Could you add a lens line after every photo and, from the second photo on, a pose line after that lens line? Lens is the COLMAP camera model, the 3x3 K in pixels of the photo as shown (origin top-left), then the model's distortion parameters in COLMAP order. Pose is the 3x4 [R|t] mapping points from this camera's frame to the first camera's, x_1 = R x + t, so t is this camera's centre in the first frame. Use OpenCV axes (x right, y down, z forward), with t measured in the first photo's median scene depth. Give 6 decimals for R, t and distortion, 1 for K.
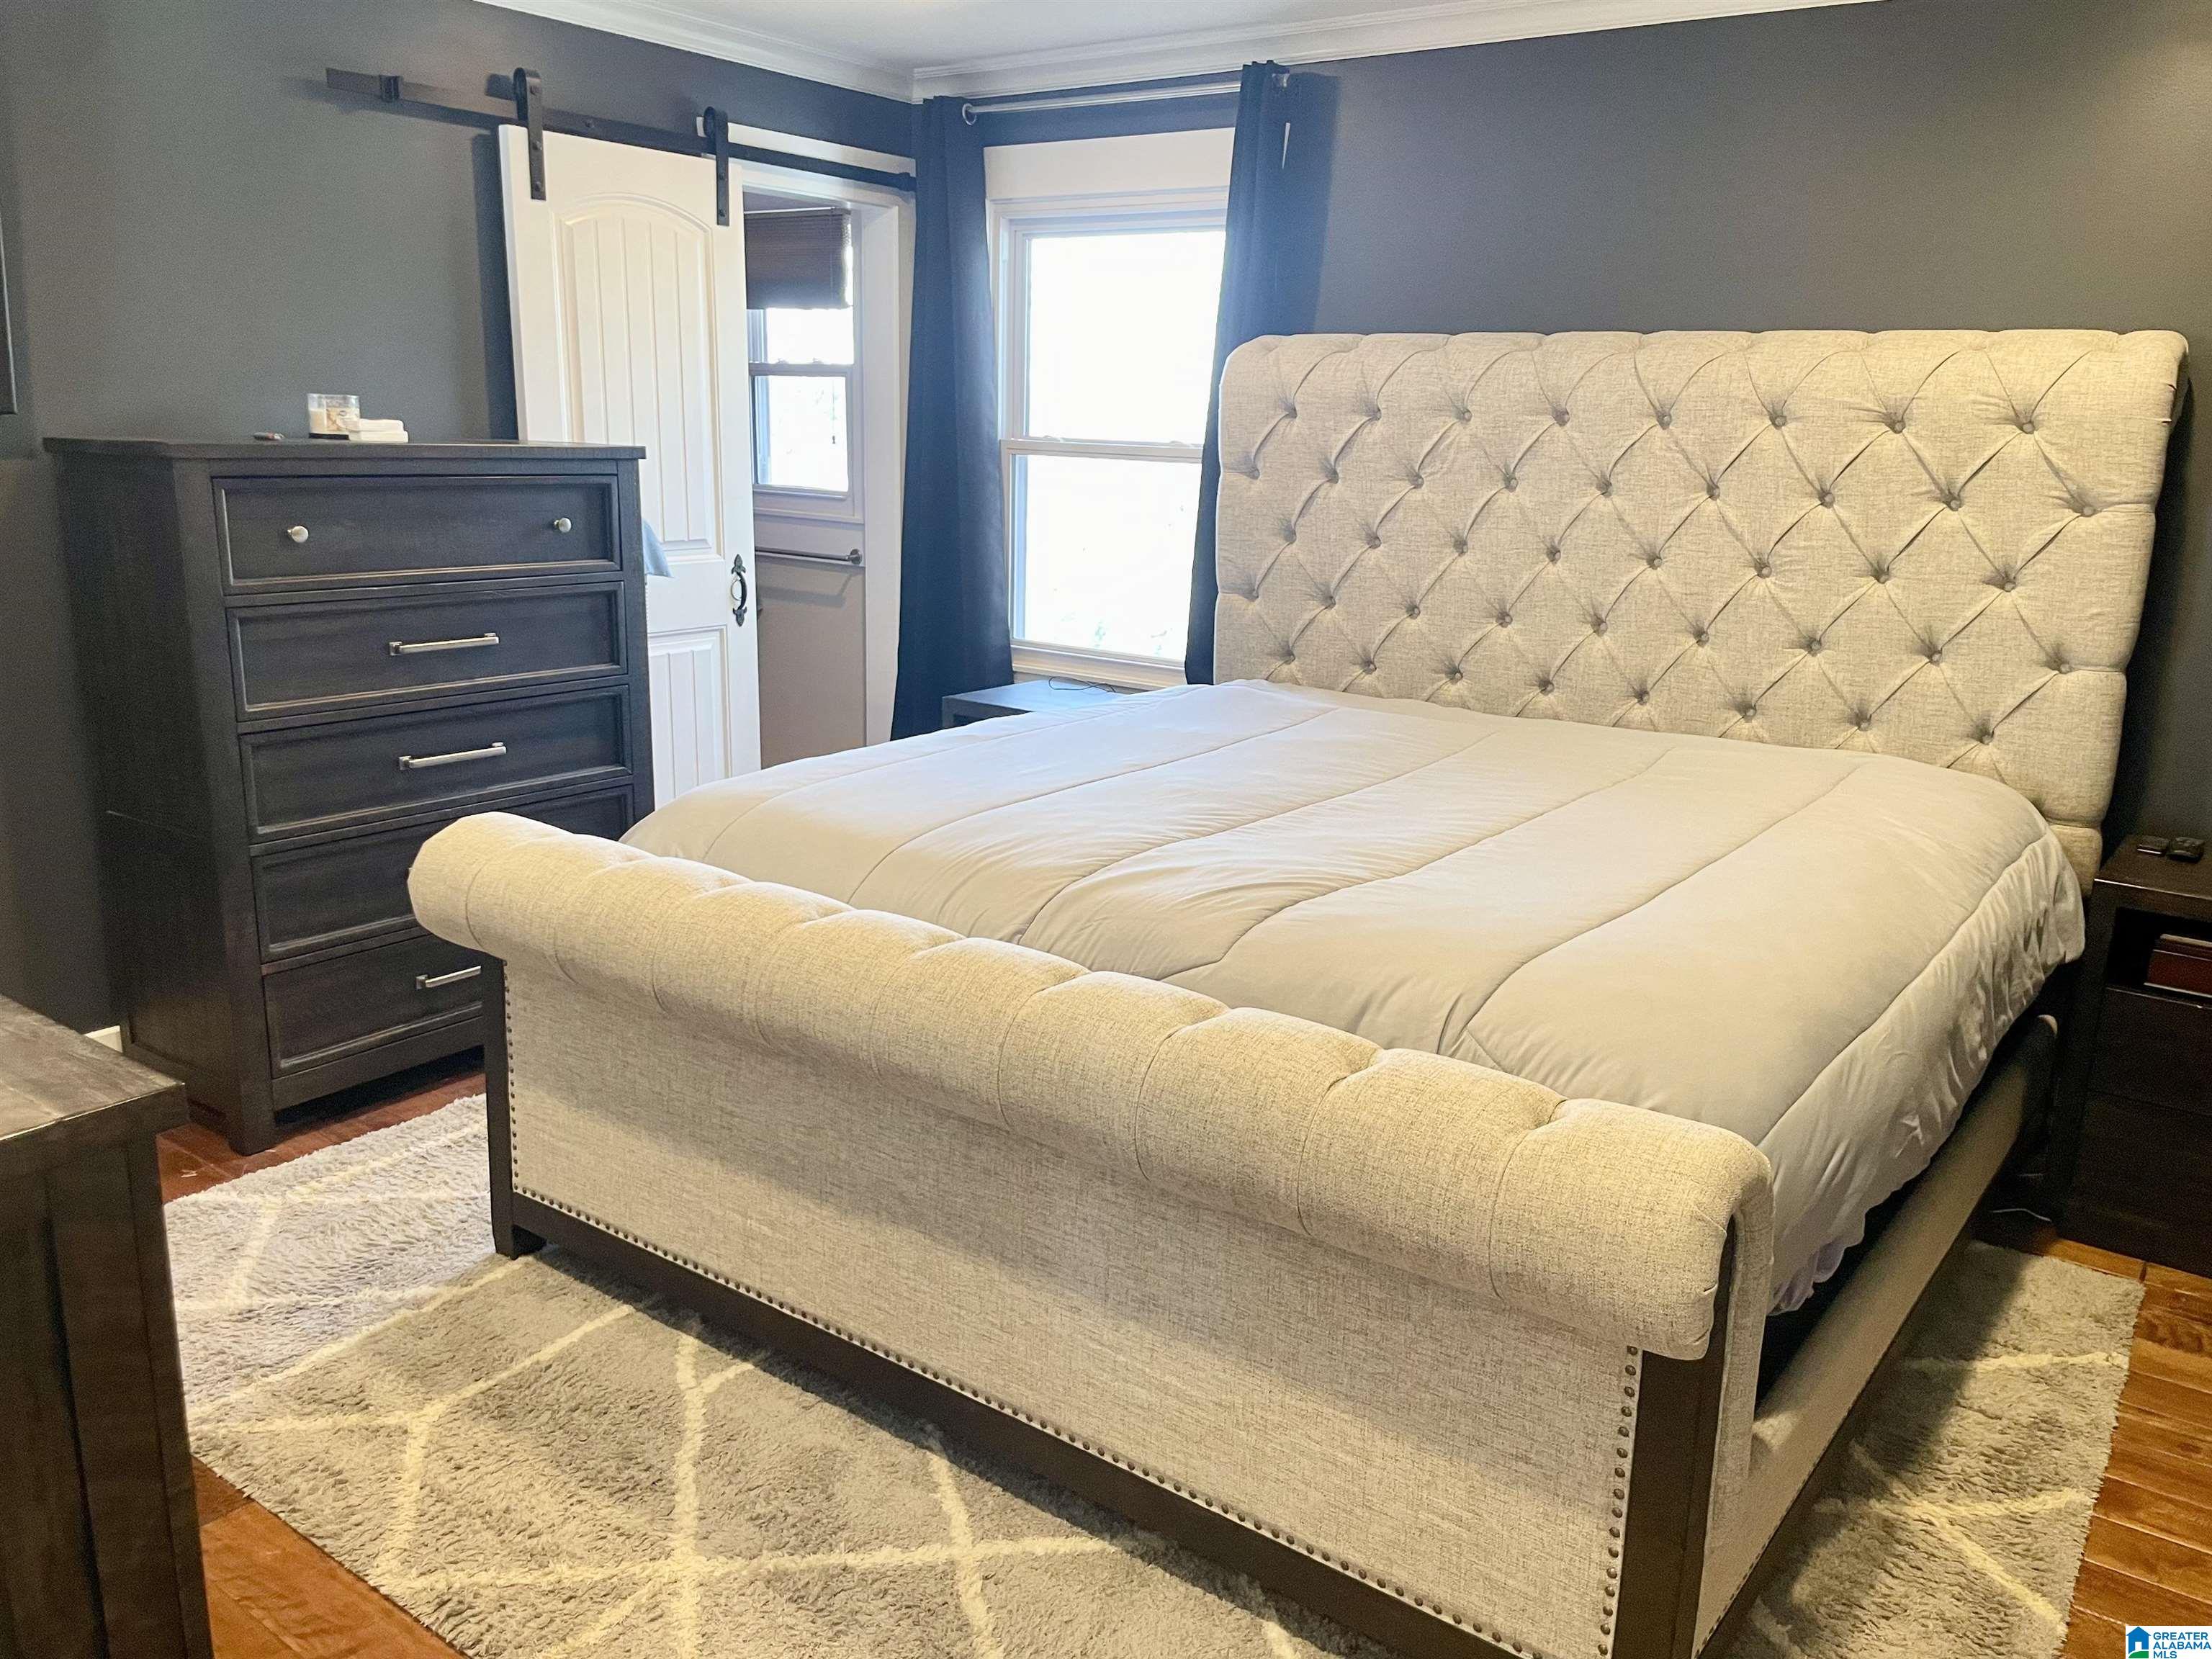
lens RADIAL K [[1686.1, 0, 1107.8], [0, 1686.1, 811.3], [0, 0, 1]] dist [0.112323, -0.153331]
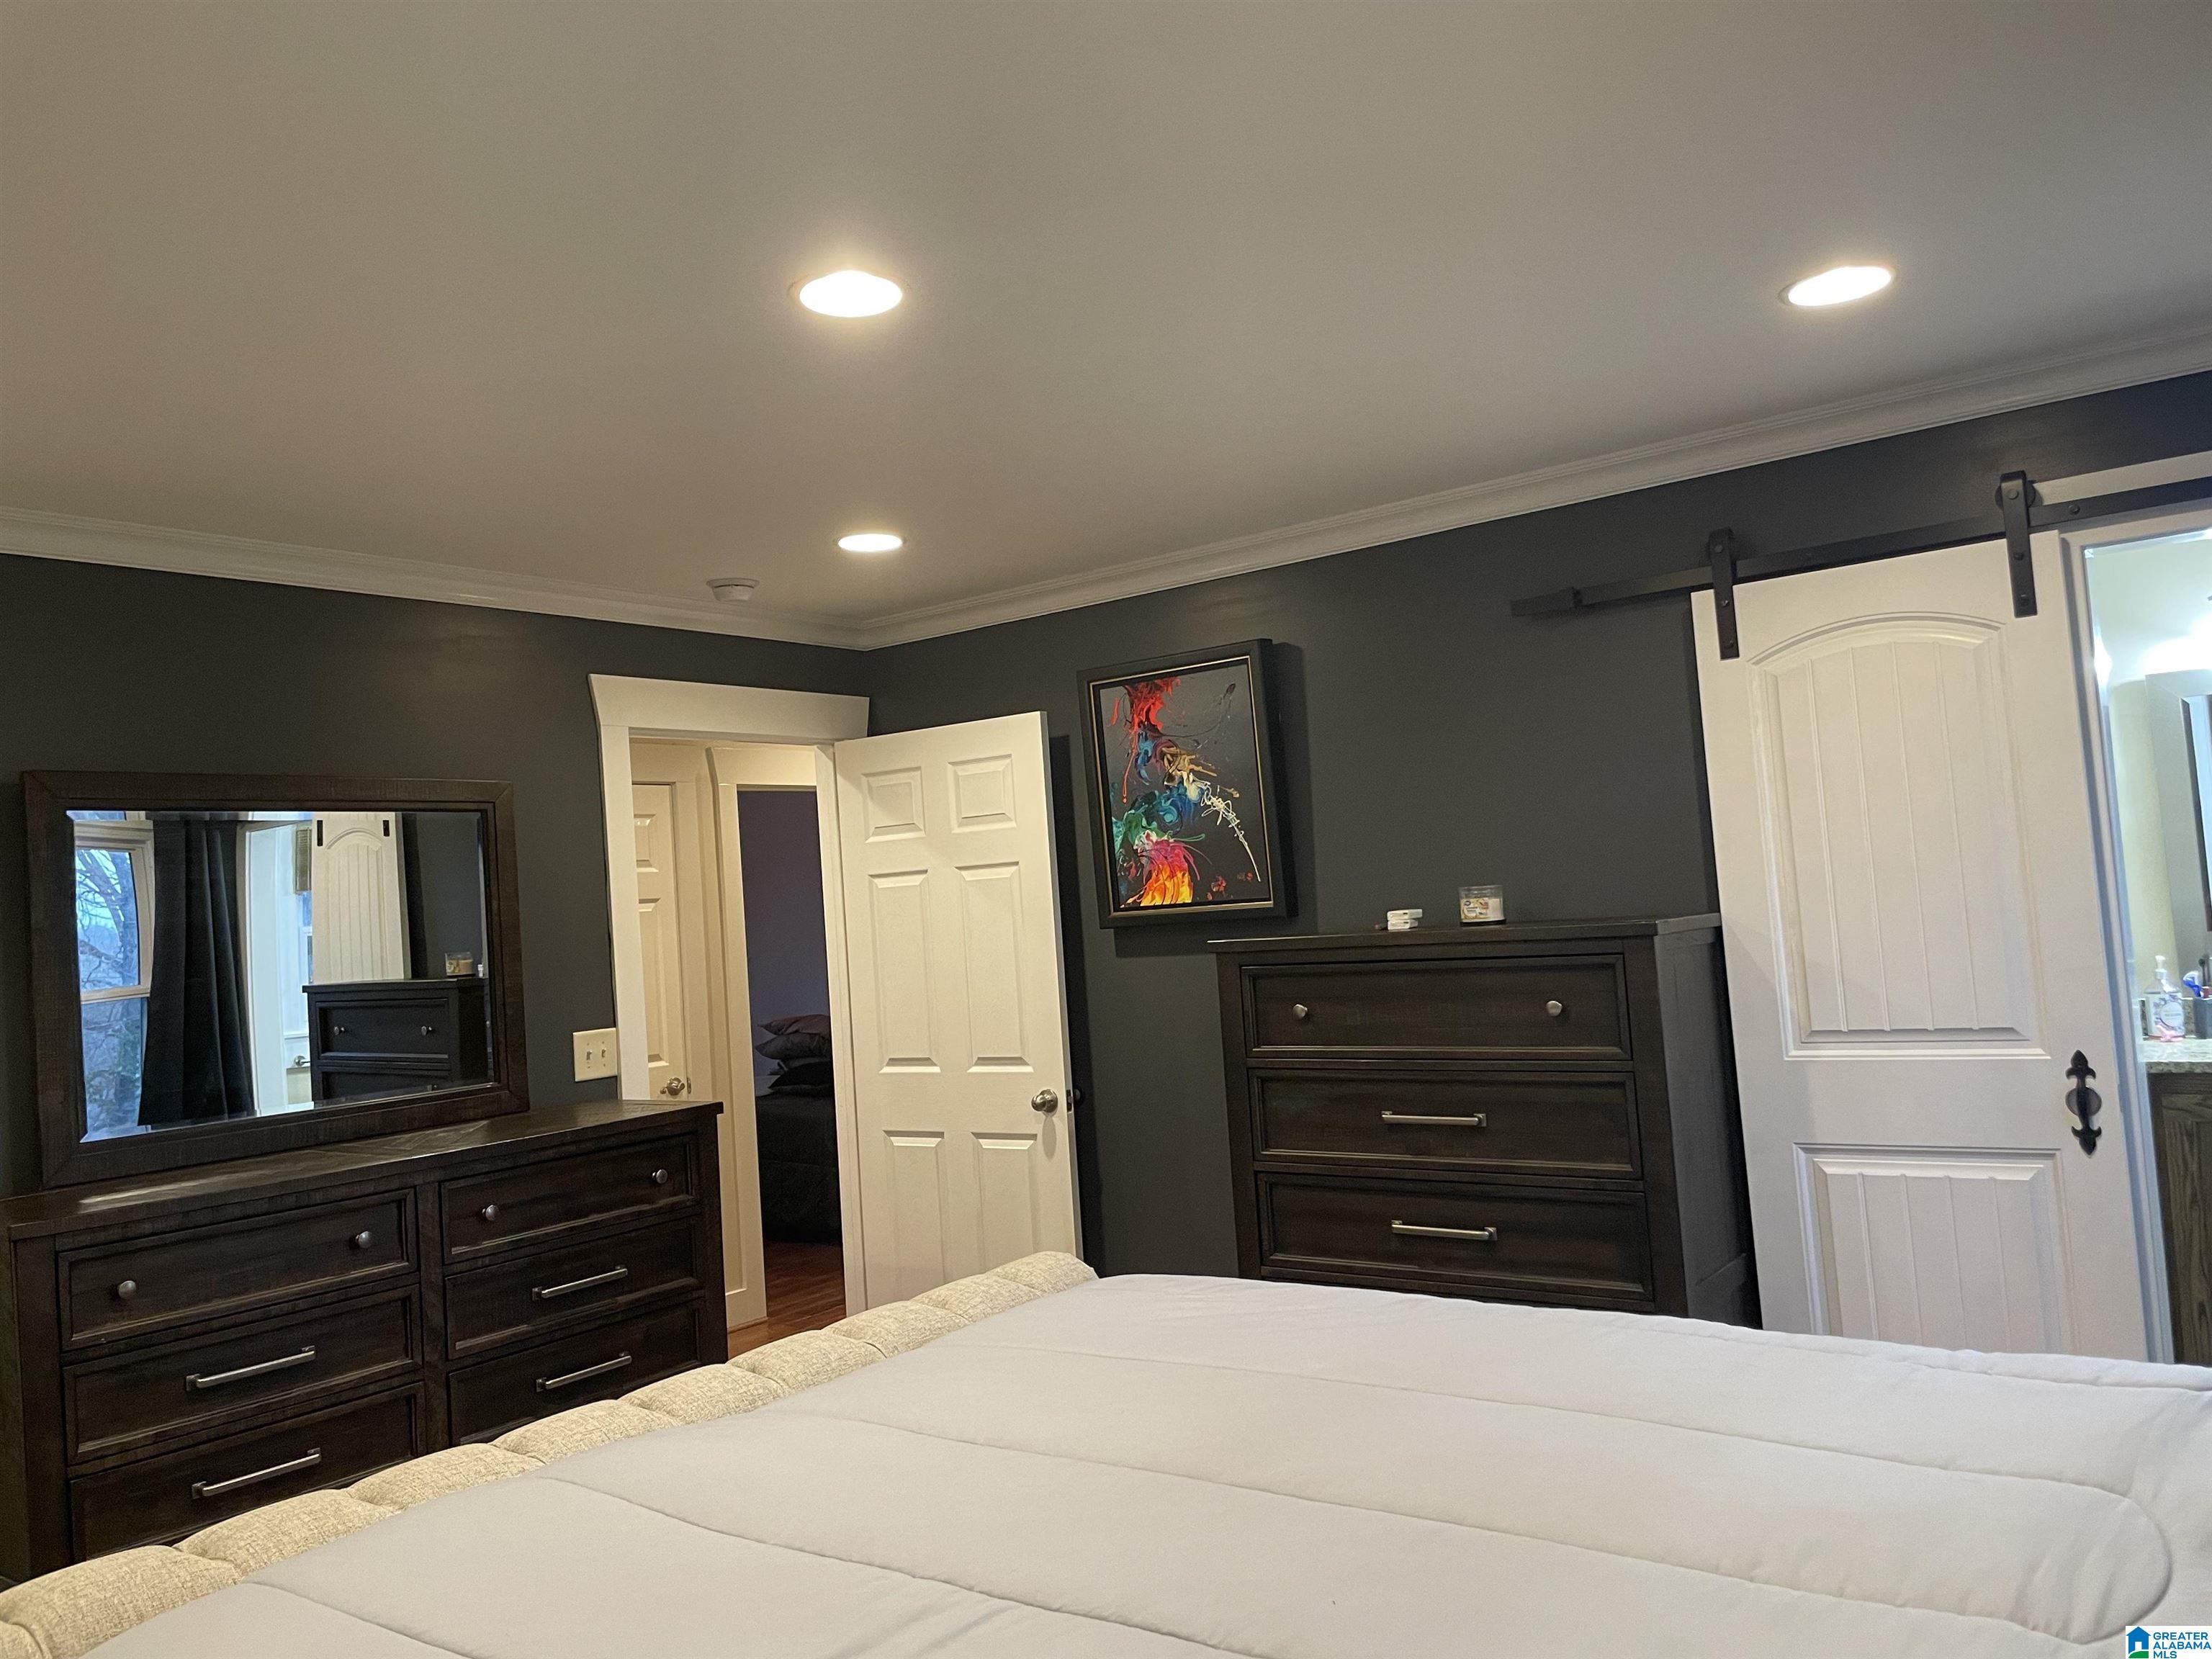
lens RADIAL K [[1686.1, 0, 1107.8], [0, 1686.1, 811.3], [0, 0, 1]] dist [0.112323, -0.153331]
pose [[-0.015719, -0.083098, -0.996417, 0.616170], [-0.161641, 0.983644, -0.079483, -0.156302], [0.986724, 0.159813, -0.028894, 0.750290]]
